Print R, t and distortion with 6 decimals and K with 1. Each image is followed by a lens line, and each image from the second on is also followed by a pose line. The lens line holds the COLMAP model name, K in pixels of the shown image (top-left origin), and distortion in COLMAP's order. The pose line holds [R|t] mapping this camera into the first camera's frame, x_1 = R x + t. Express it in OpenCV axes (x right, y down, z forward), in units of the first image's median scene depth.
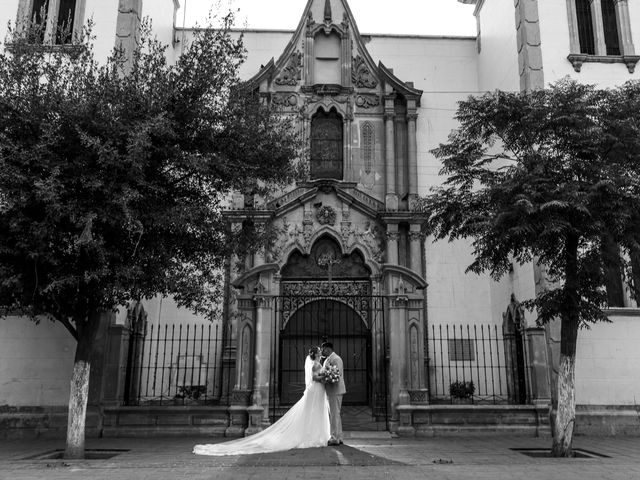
lens RADIAL K [[649.3, 0, 341.8], [0, 649.3, 239.3], [0, 0, 1]] dist [0.099559, -0.001156]
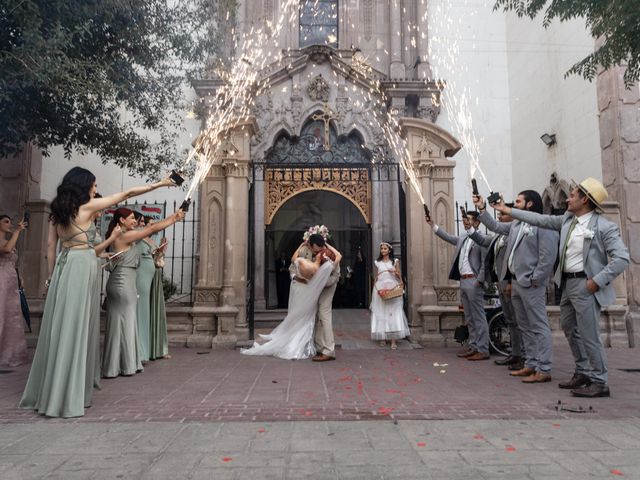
lens RADIAL K [[600.1, 0, 320.0], [0, 600.1, 240.0], [0, 0, 1]] dist [0.090929, -0.004691]
pose [[0.999868, -0.002268, -0.016103, -0.009808], [0.004313, 0.991747, 0.128139, 0.054862], [0.015679, -0.128191, 0.991626, 0.199246]]
